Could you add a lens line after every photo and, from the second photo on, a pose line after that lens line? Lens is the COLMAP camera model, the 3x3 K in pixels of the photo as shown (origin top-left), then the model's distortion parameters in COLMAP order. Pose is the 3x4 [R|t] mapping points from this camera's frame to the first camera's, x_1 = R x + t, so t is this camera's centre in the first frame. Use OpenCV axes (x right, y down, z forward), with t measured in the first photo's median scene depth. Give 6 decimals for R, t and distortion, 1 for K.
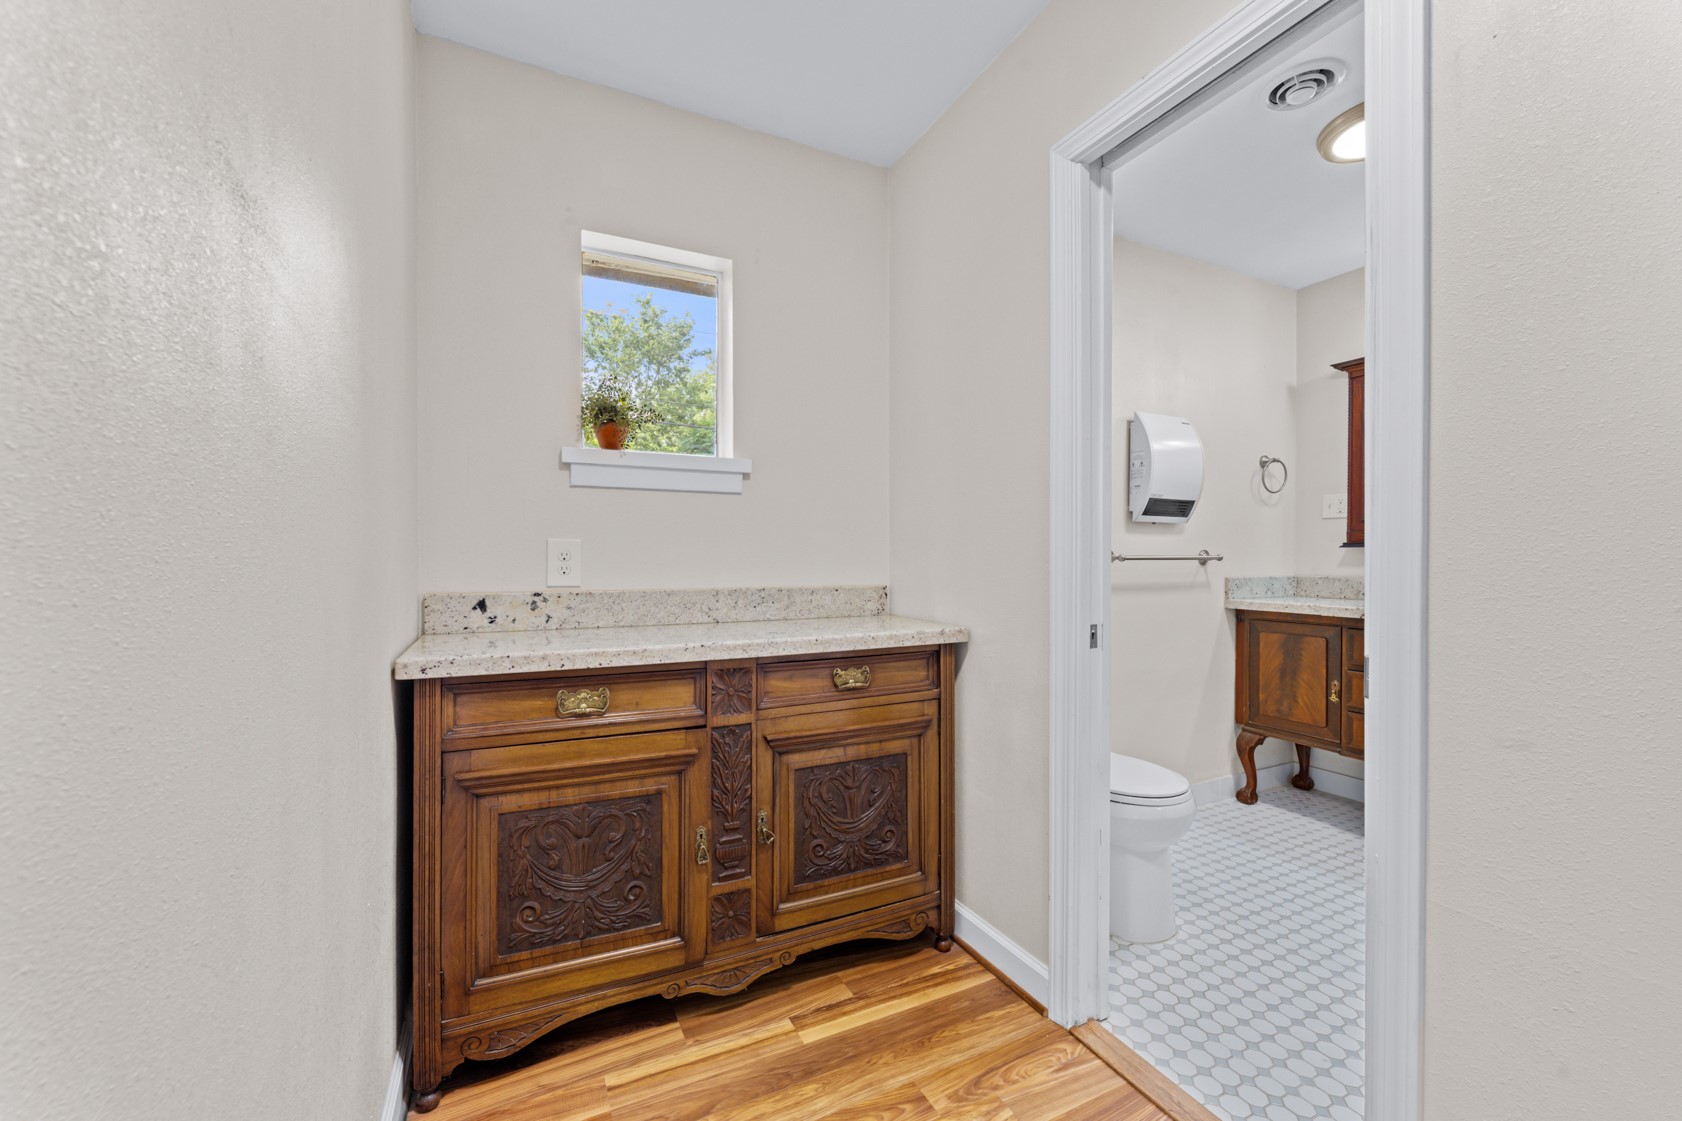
lens RADIAL K [[677.3, 0, 841.1], [0, 677.3, 555.6], [0, 0, 1]] dist [-0.000642, 0.000002]
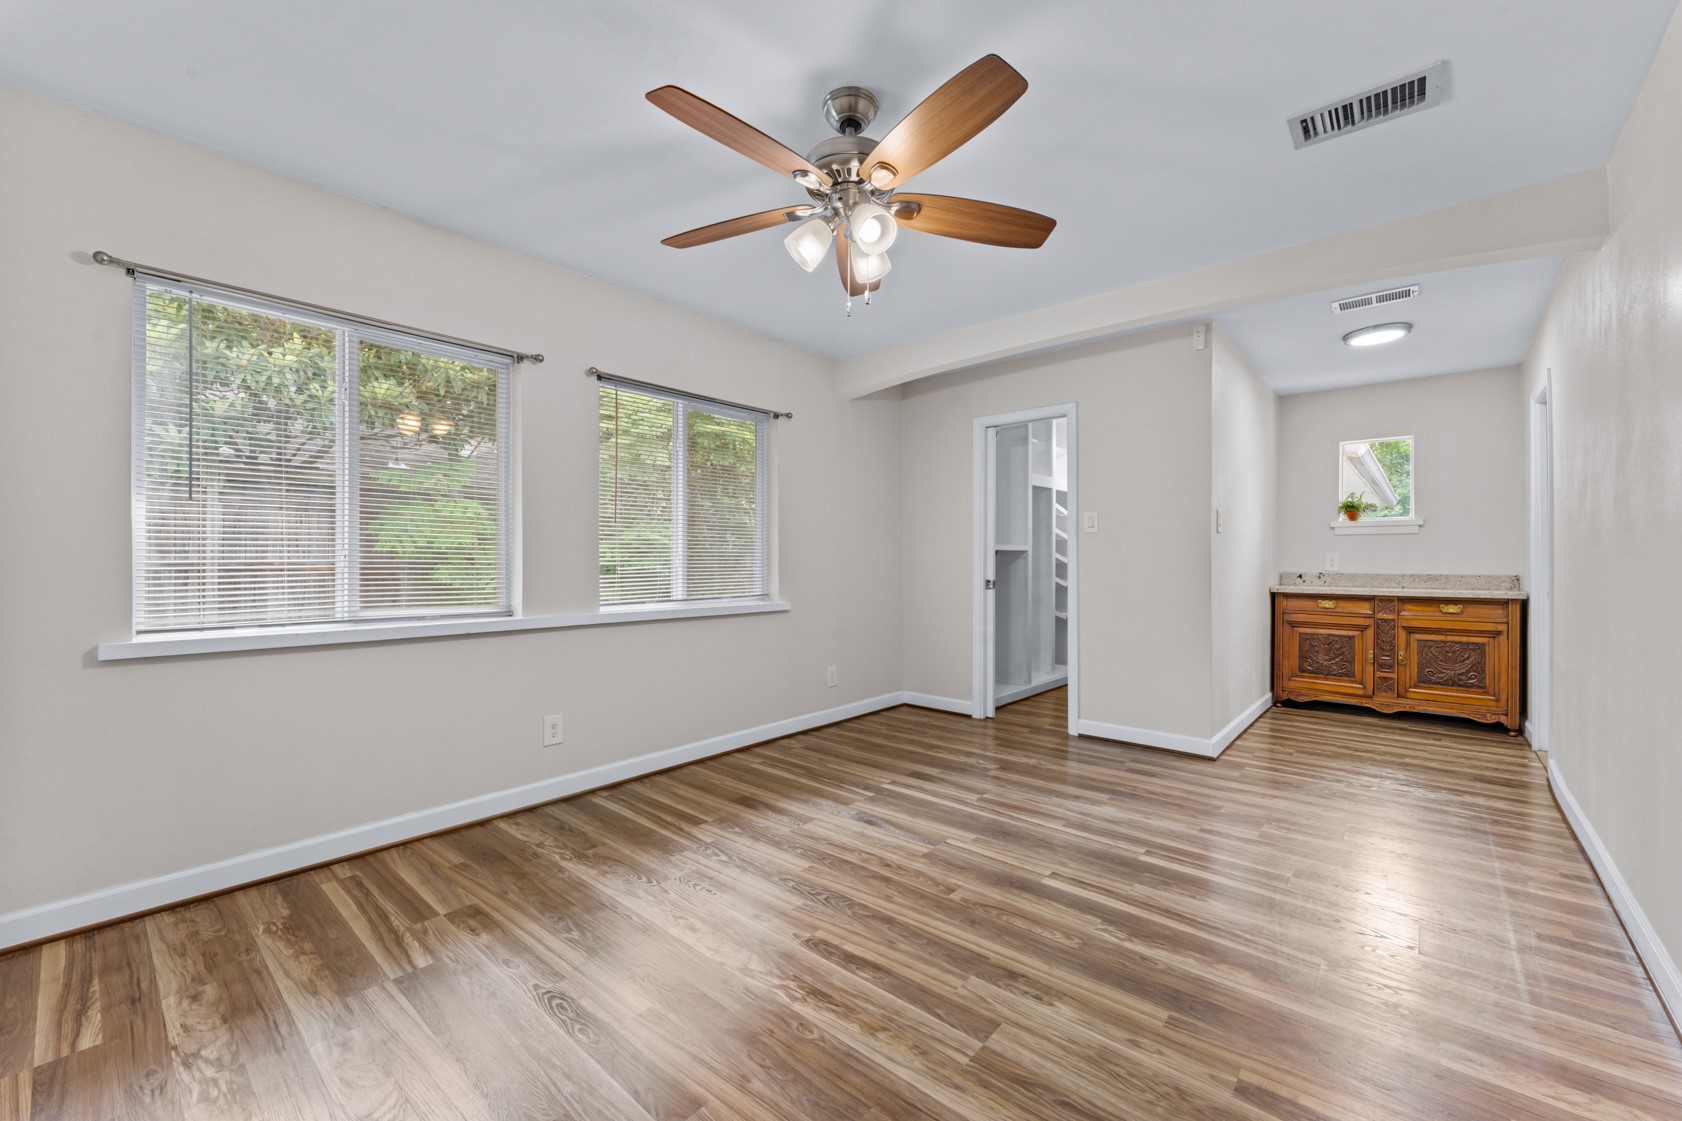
lens RADIAL K [[677.3, 0, 851.4], [0, 677.3, 562.6], [0, 0, 1]] dist [-0.000642, 0.000002]
pose [[0.382740, -0.004695, -0.923844, 1.617764], [-0.009685, 0.999912, -0.009094, 0.063217], [0.923805, 0.012428, 0.382661, -2.179309]]
